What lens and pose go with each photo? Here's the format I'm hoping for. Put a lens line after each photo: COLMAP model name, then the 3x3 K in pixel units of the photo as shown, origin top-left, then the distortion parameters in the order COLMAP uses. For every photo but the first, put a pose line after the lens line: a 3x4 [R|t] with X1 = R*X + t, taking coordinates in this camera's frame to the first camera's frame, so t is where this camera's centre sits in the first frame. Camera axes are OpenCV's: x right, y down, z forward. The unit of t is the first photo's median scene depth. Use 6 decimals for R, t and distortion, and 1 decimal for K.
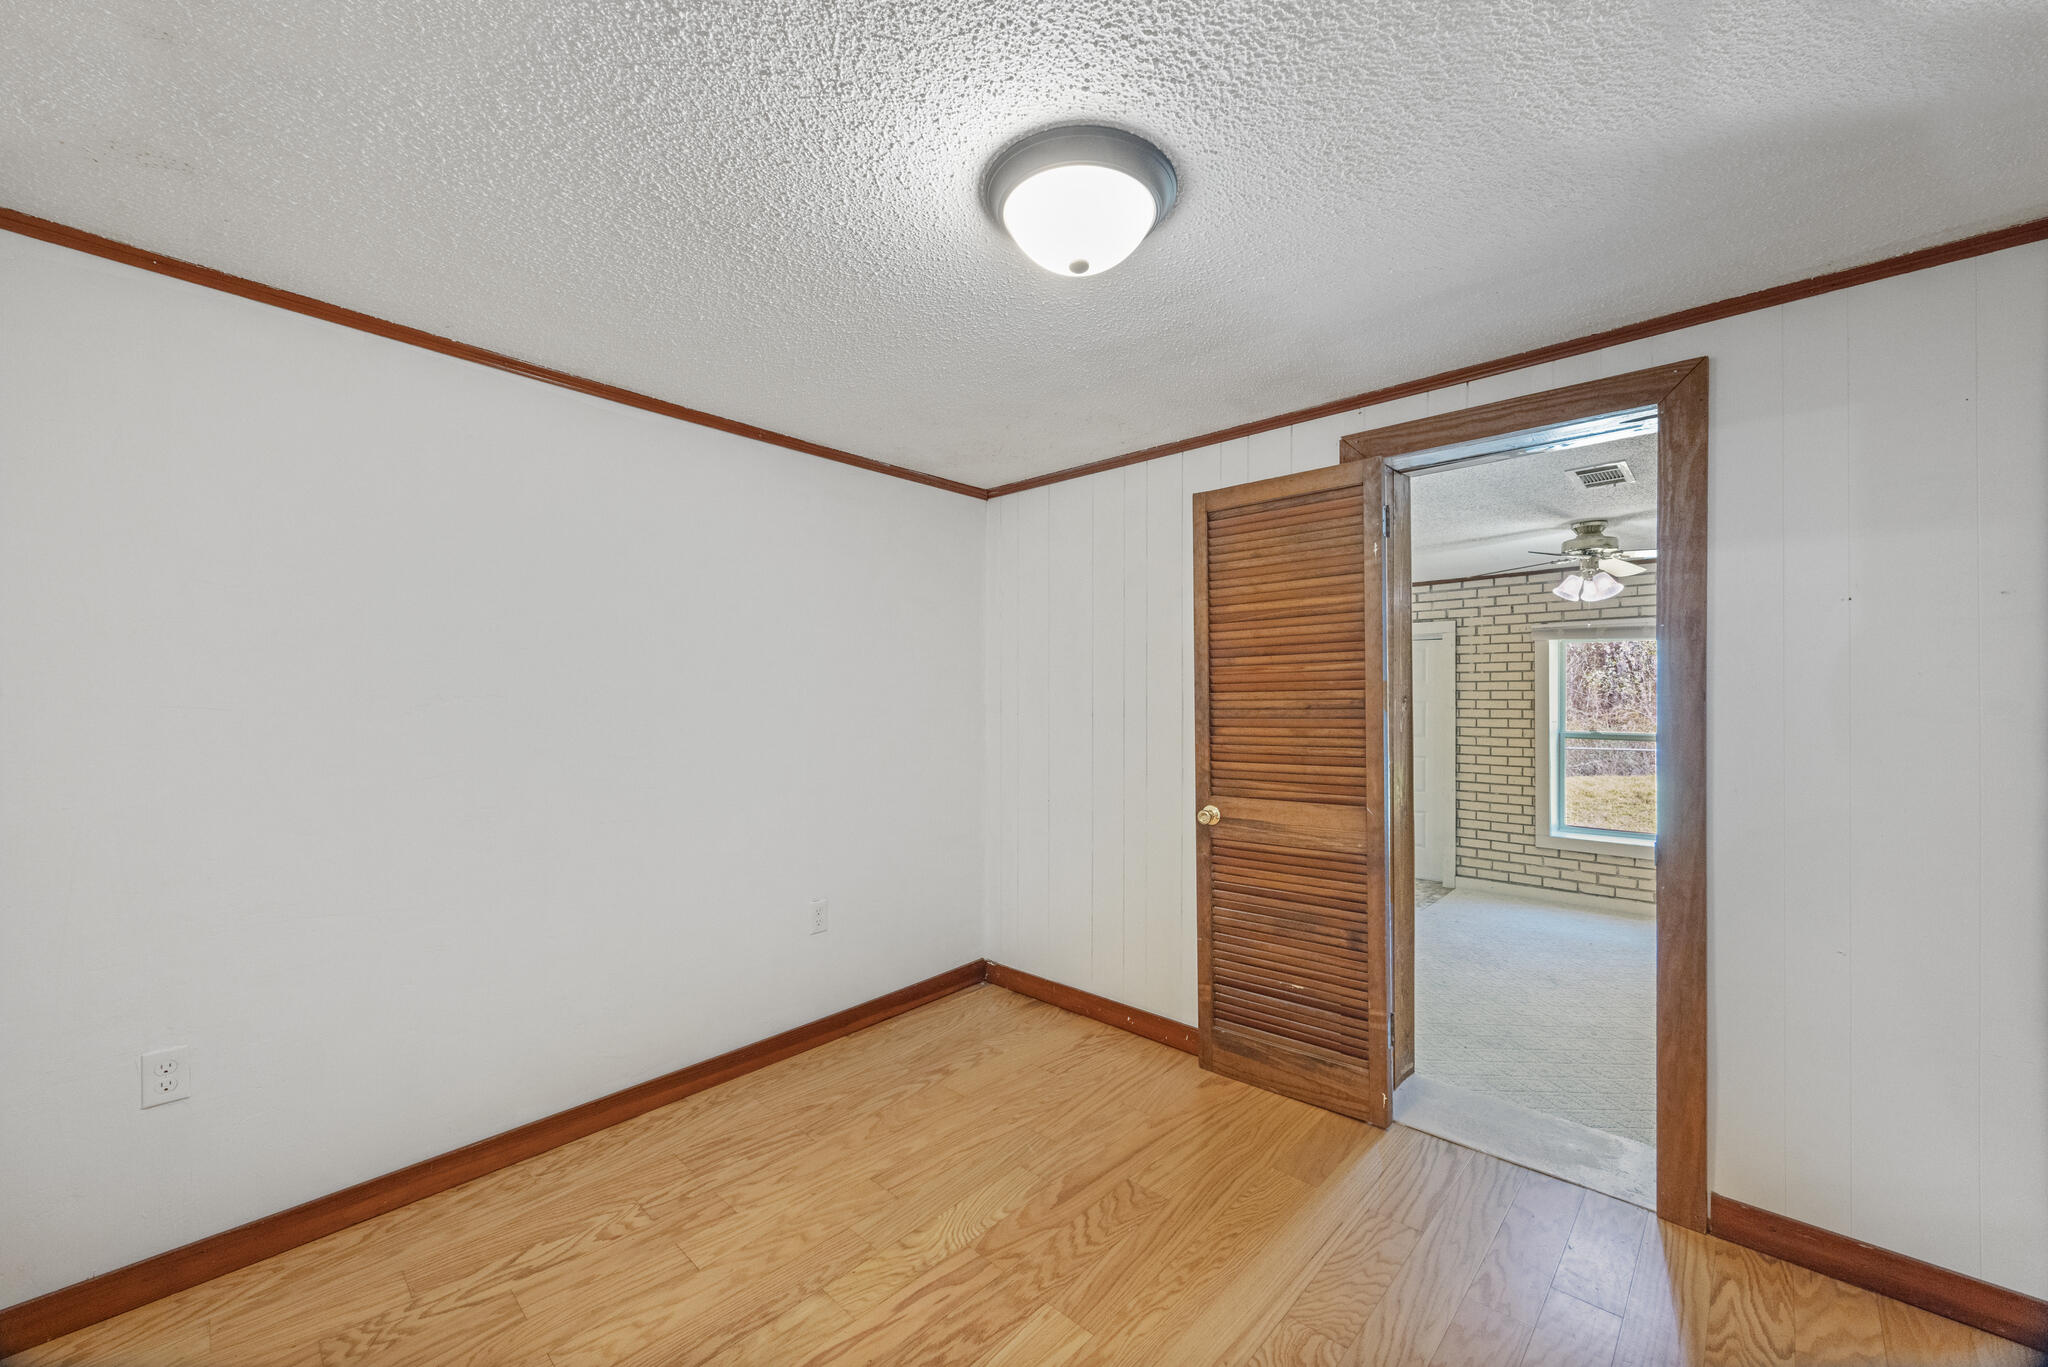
lens RADIAL K [[786.1, 0, 1024.0], [0, 786.1, 683.5], [0, 0, 1]] dist [-0.000764, 0.000011]
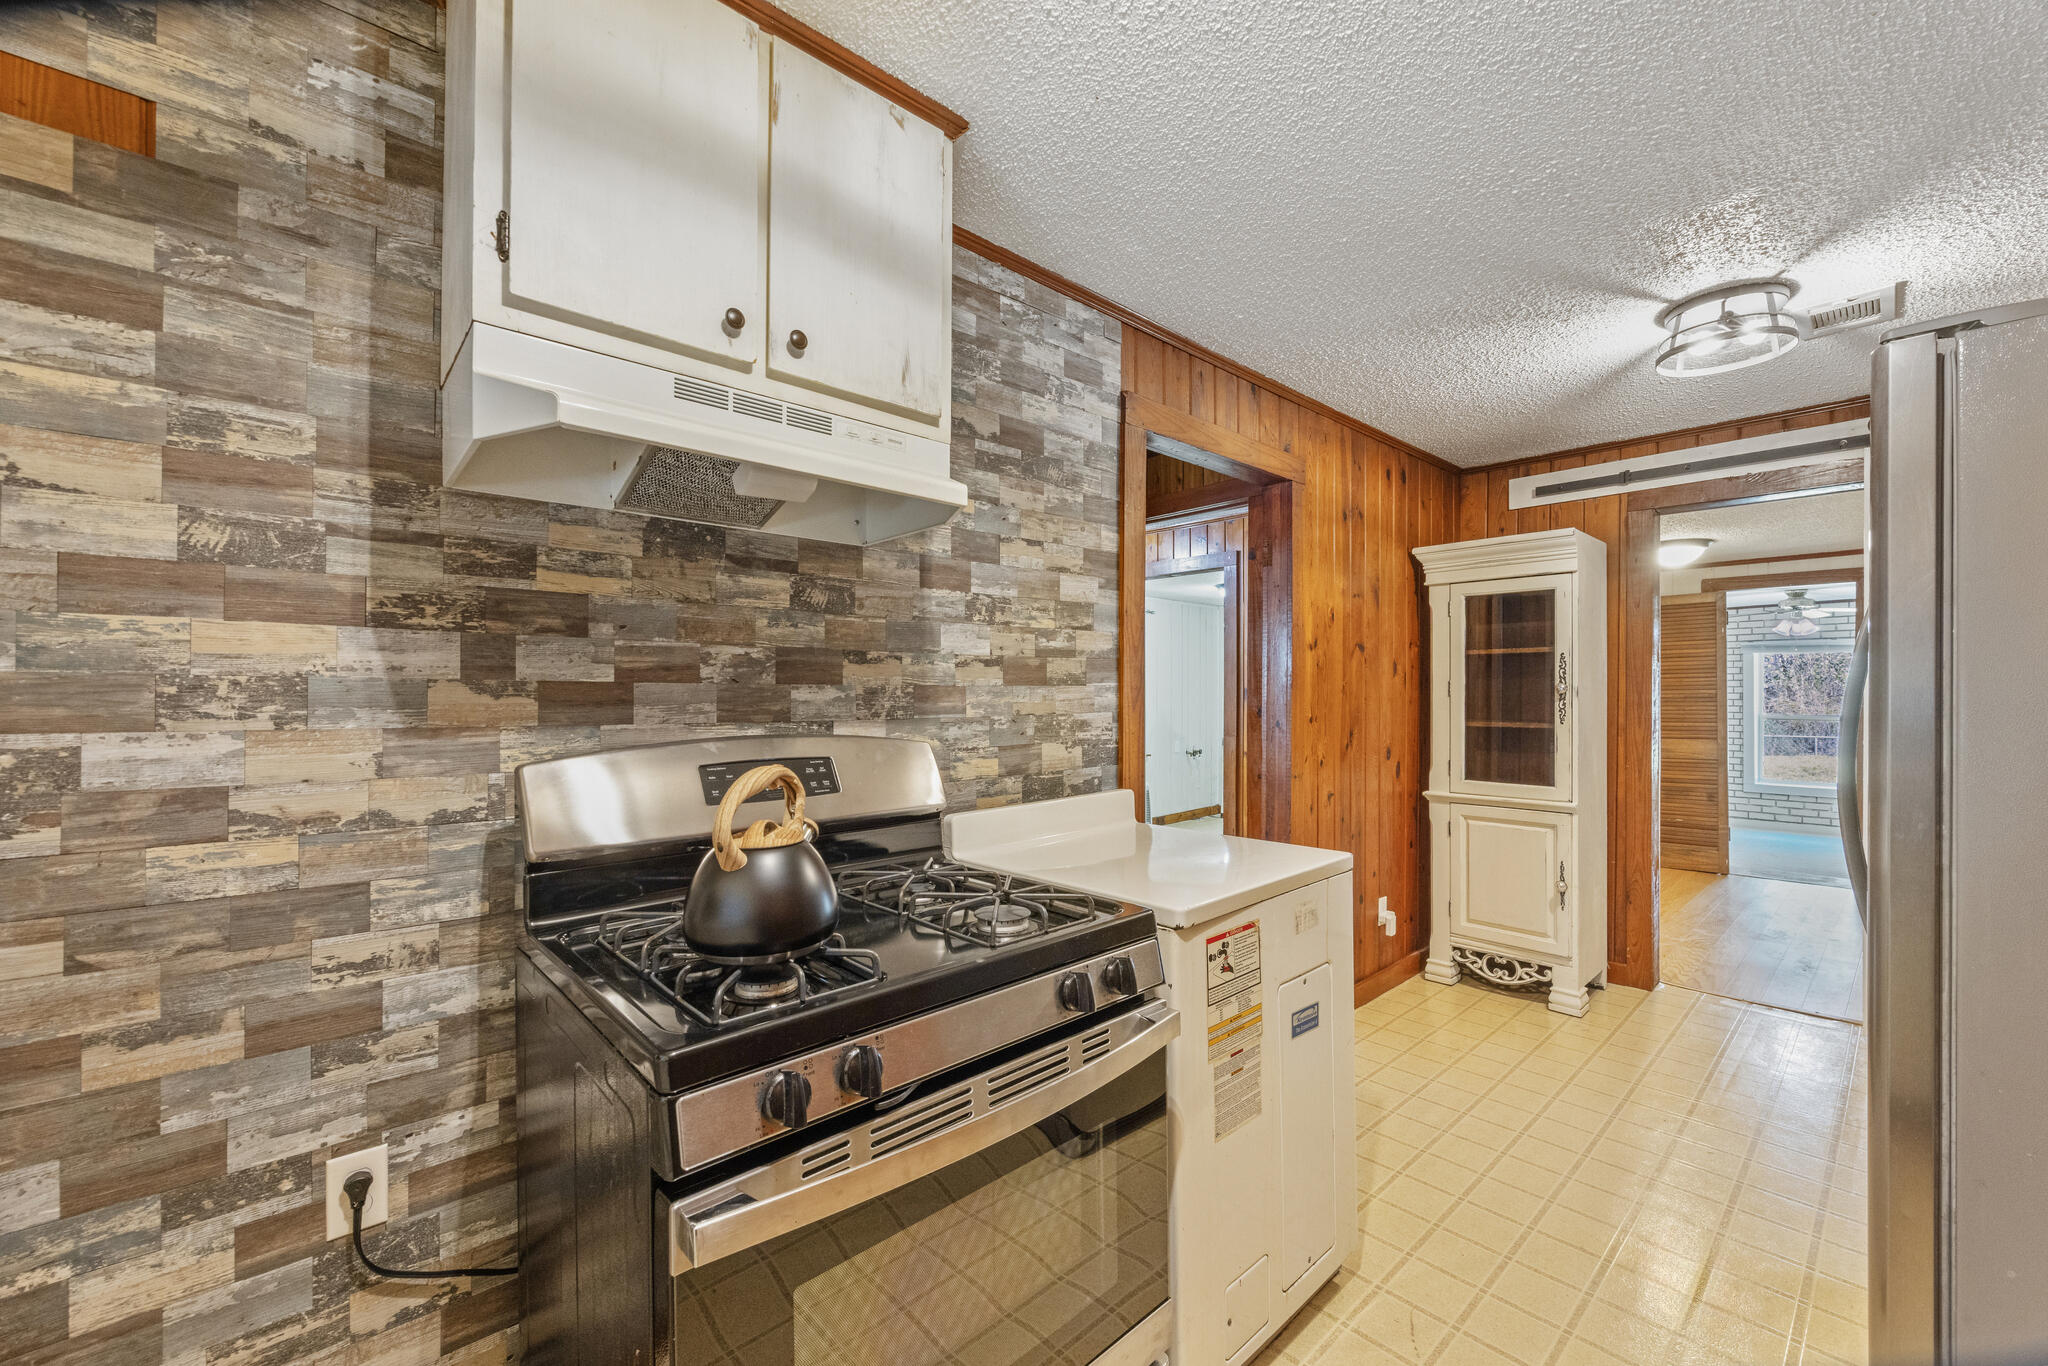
lens RADIAL K [[823.5, 0, 1027.0], [0, 823.5, 693.1], [0, 0, 1]] dist [-0.002055, -0.000147]
pose [[0.997149, -0.008402, -0.074983, -1.373394], [0.009657, 0.999819, 0.016392, -0.042934], [0.074832, -0.017070, 0.997050, -1.530951]]
